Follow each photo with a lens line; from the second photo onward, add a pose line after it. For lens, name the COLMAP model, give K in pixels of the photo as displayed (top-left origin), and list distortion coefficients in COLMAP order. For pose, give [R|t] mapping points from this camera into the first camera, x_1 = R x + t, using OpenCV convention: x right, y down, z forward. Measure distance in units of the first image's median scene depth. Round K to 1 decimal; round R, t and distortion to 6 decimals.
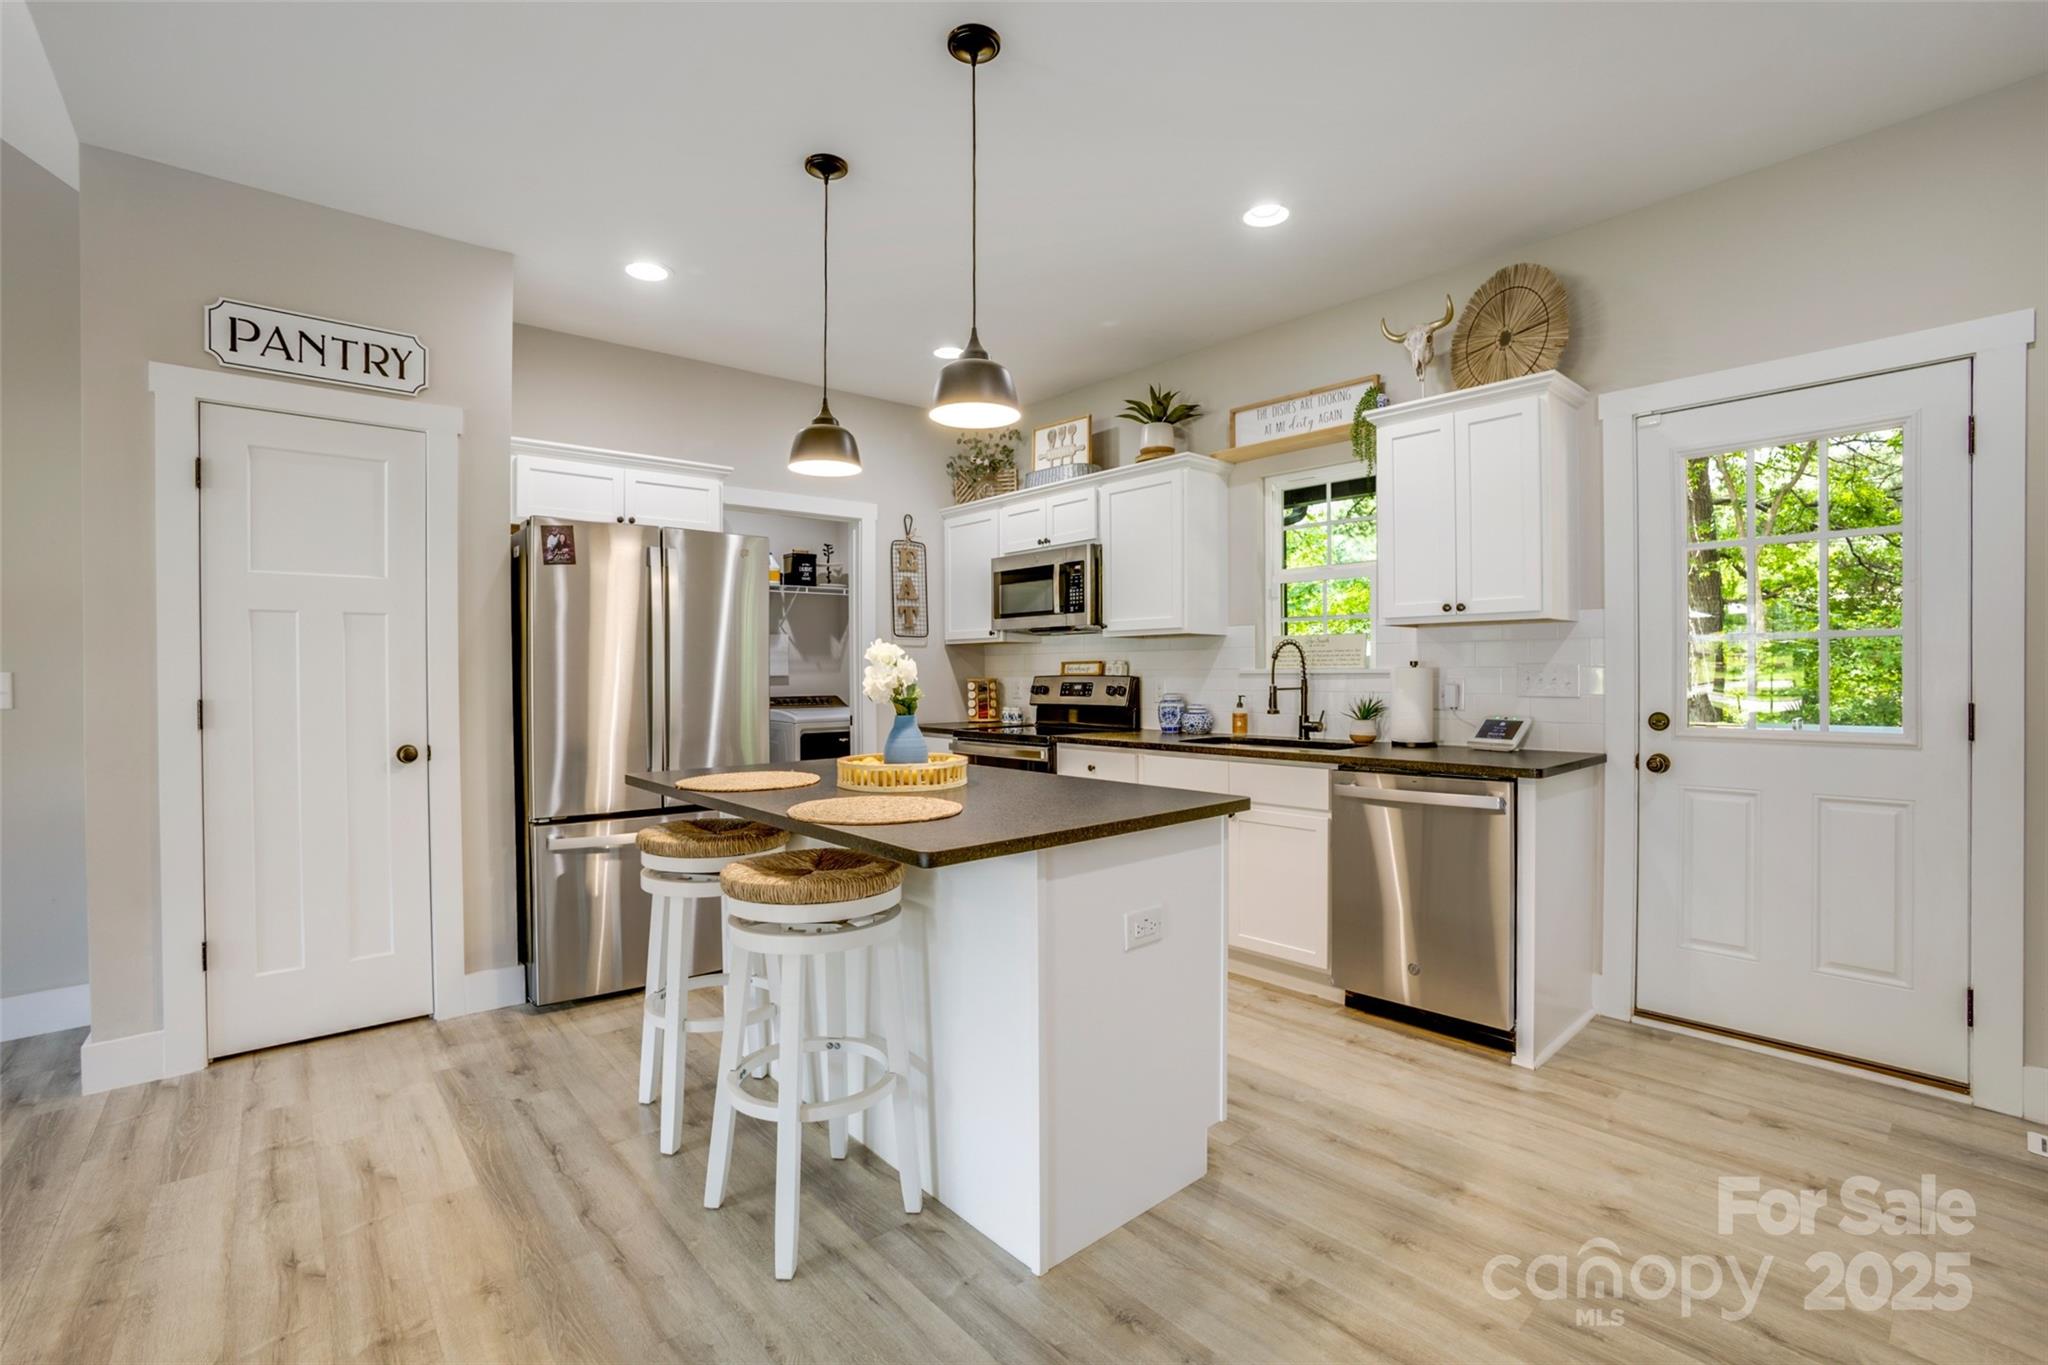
lens RADIAL K [[917.0, 0, 1026.6], [0, 917.0, 680.0], [0, 0, 1]] dist [-0.076723, 0.028040]
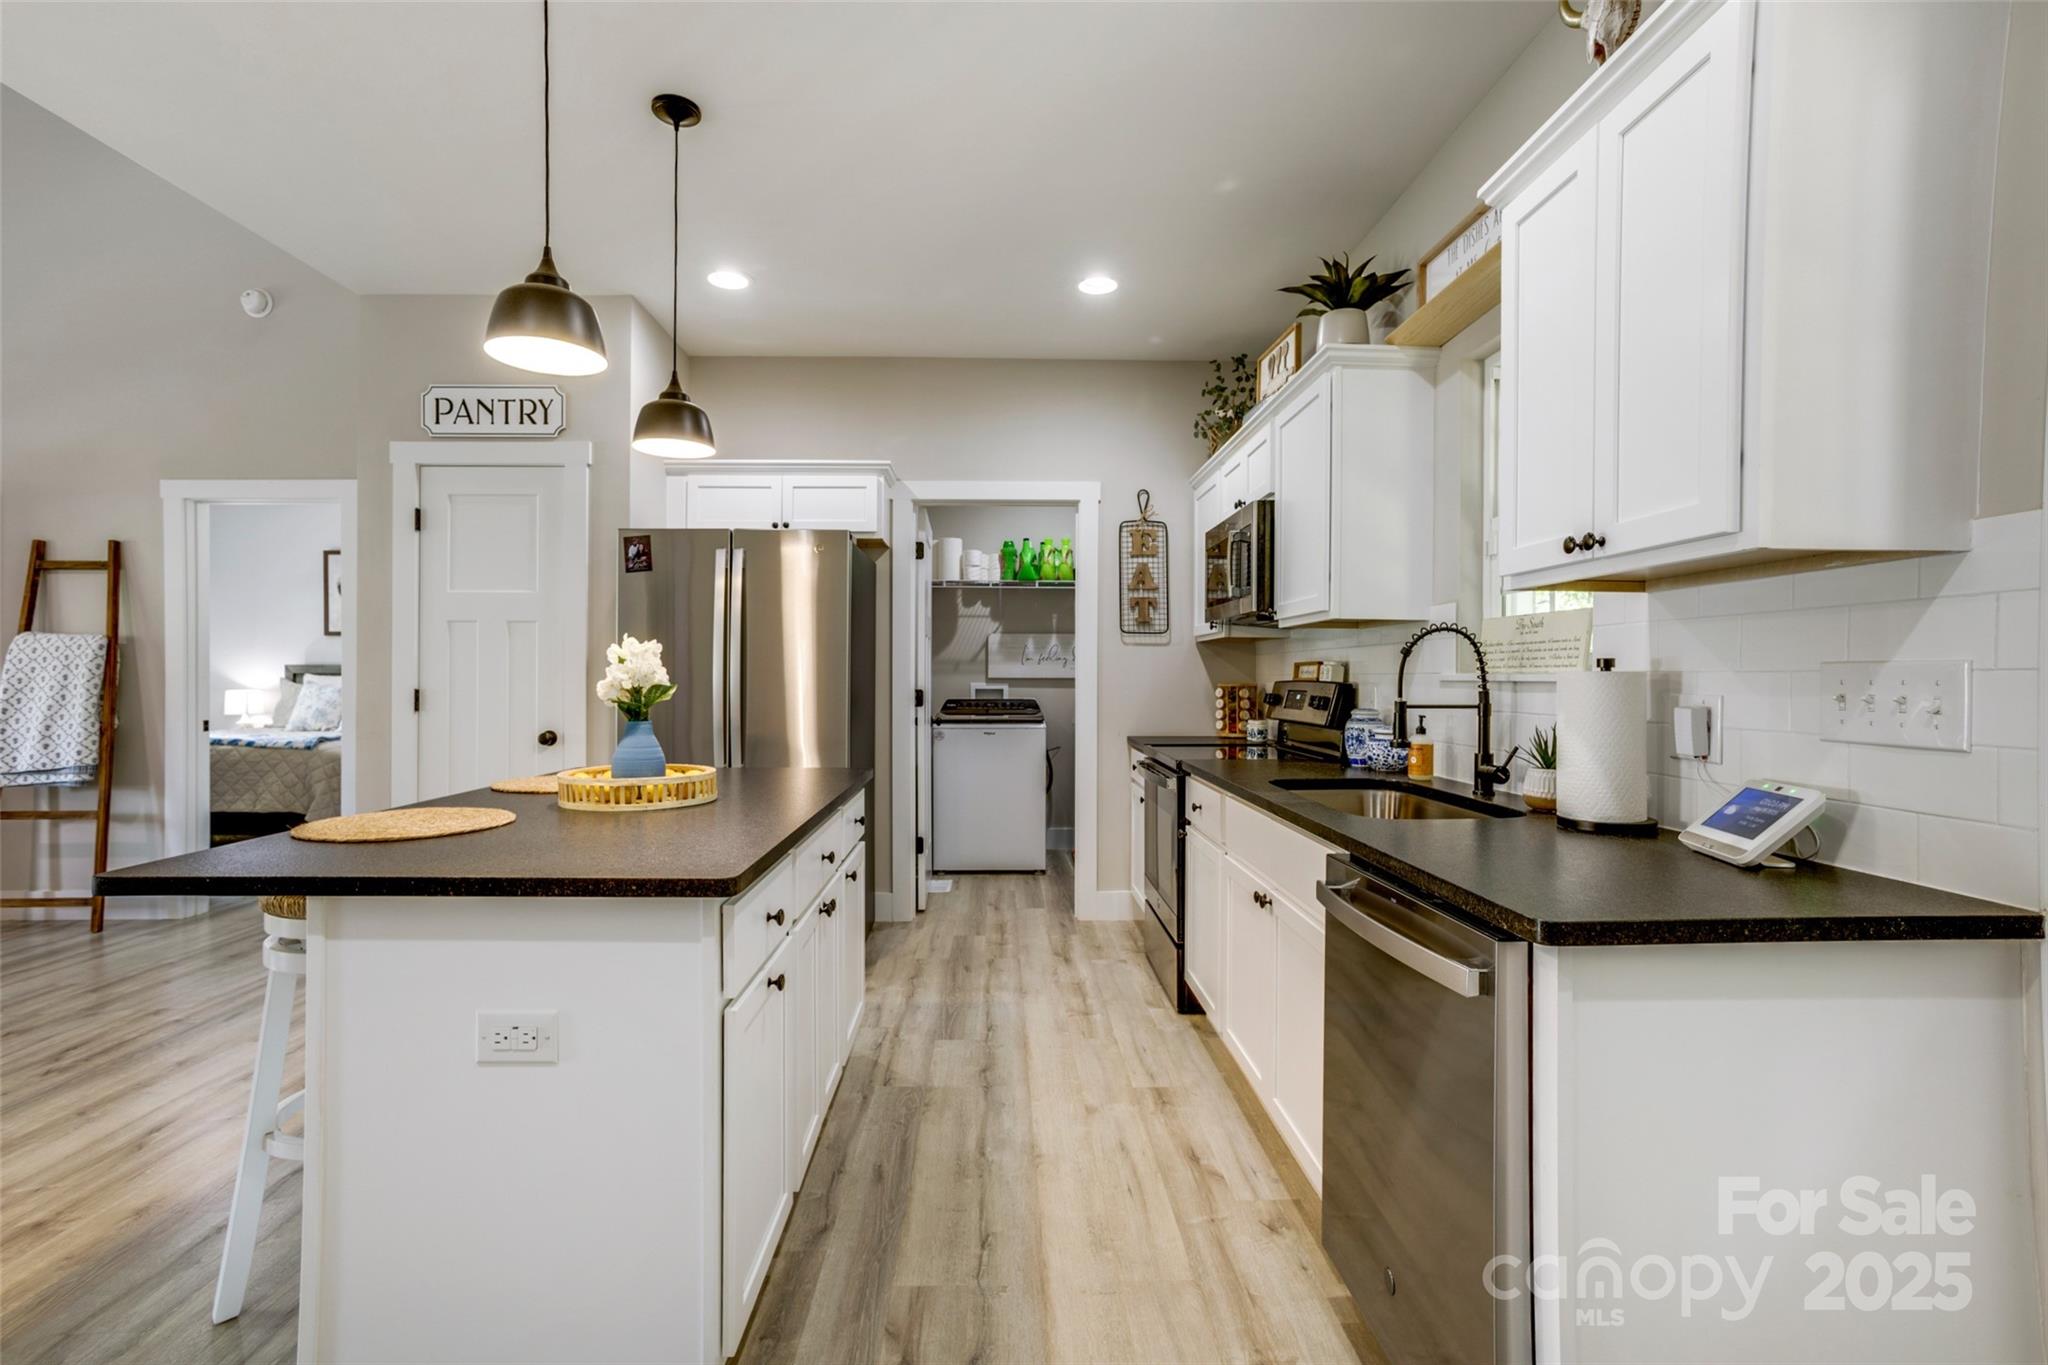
lens RADIAL K [[912.6, 0, 1020.1], [0, 912.6, 680.9], [0, 0, 1]] dist [-0.043714, 0.022475]
pose [[0.766006, 0.012683, -0.642709, 0.436915], [-0.014584, 0.999891, 0.002350, -0.004115], [0.642668, 0.007573, 0.766107, 0.366111]]
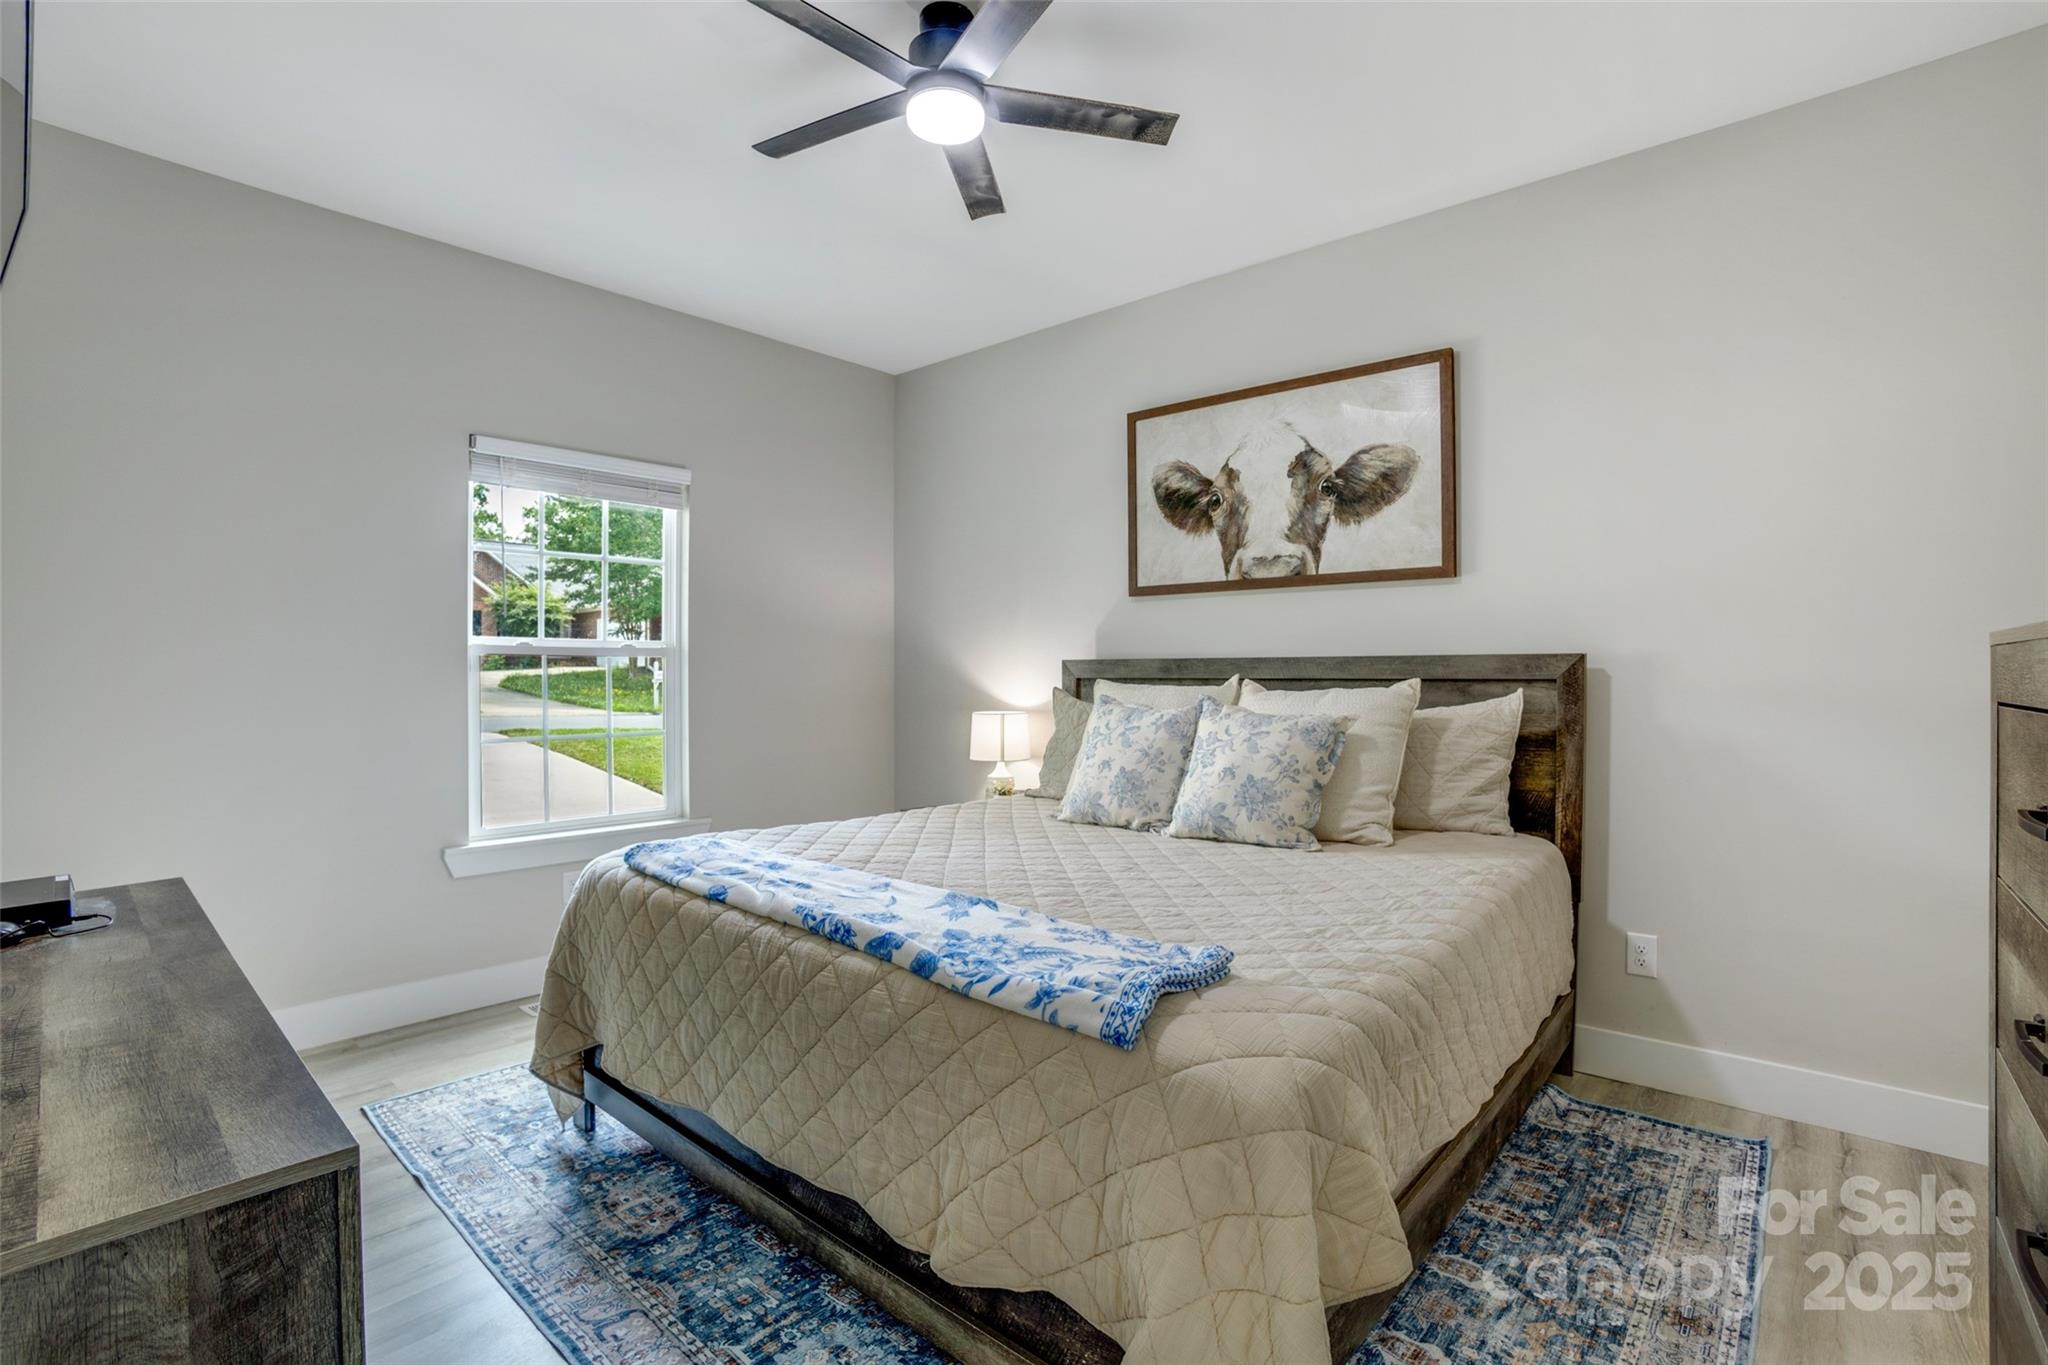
lens RADIAL K [[936.9, 0, 1024.8], [0, 936.9, 683.1], [0, 0, 1]] dist [-0.091022, 0.030696]
pose [[0.128352, 0.010158, -0.991677, -1.073794], [-0.010734, 0.999903, 0.008853, 0.003423], [0.991671, 0.009509, 0.128448, 0.664913]]
